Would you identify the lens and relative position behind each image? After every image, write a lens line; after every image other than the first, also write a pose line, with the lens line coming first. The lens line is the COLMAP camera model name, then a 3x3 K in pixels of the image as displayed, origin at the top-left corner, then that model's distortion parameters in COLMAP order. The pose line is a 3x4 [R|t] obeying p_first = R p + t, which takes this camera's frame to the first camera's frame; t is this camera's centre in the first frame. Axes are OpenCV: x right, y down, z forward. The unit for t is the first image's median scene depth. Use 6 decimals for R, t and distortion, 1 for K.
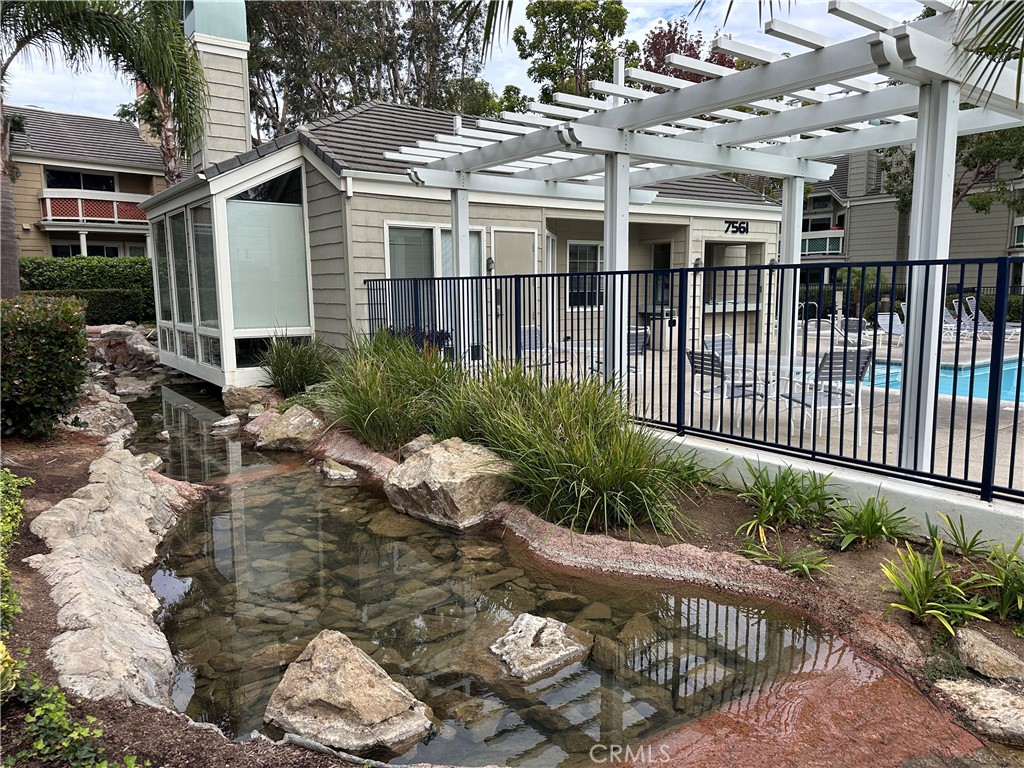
lens RADIAL K [[729.0, 0, 521.1], [0, 729.0, 376.0], [0, 0, 1]] dist [0.039992, -0.024927]
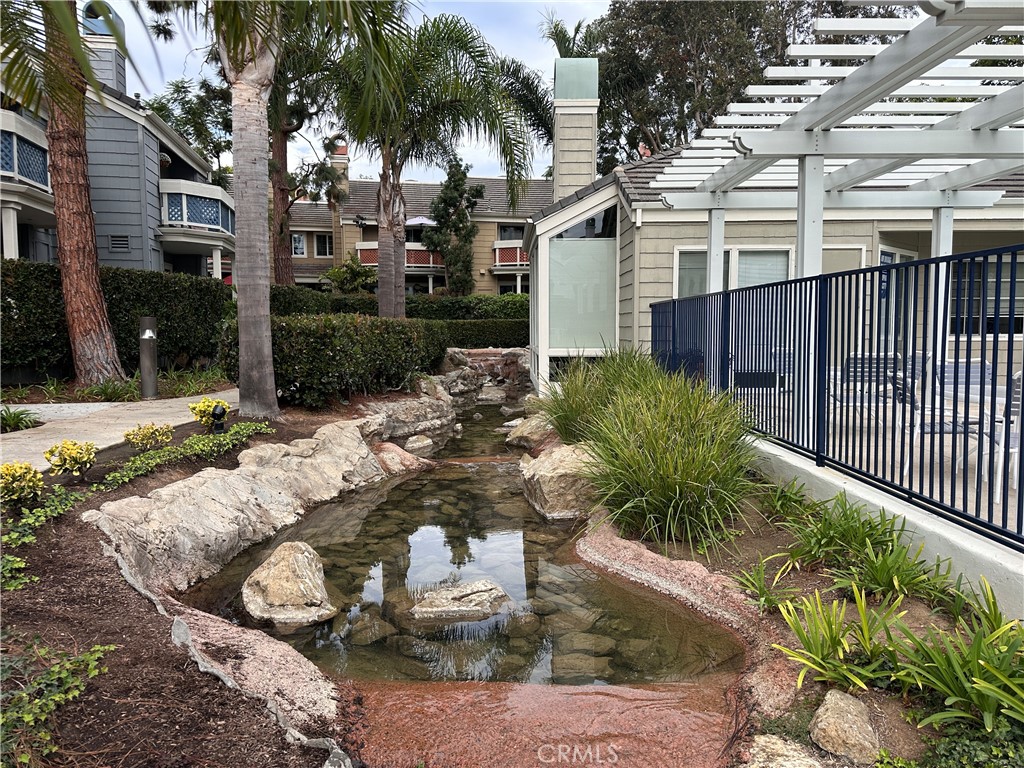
lens RADIAL K [[729.0, 0, 517.5], [0, 729.0, 392.2], [0, 0, 1]] dist [0.039992, -0.024927]
pose [[0.805158, 0.059077, -0.590111, 0.269944], [-0.076423, 0.997066, -0.004456, 0.015414], [0.588116, 0.048686, 0.807310, 0.043129]]
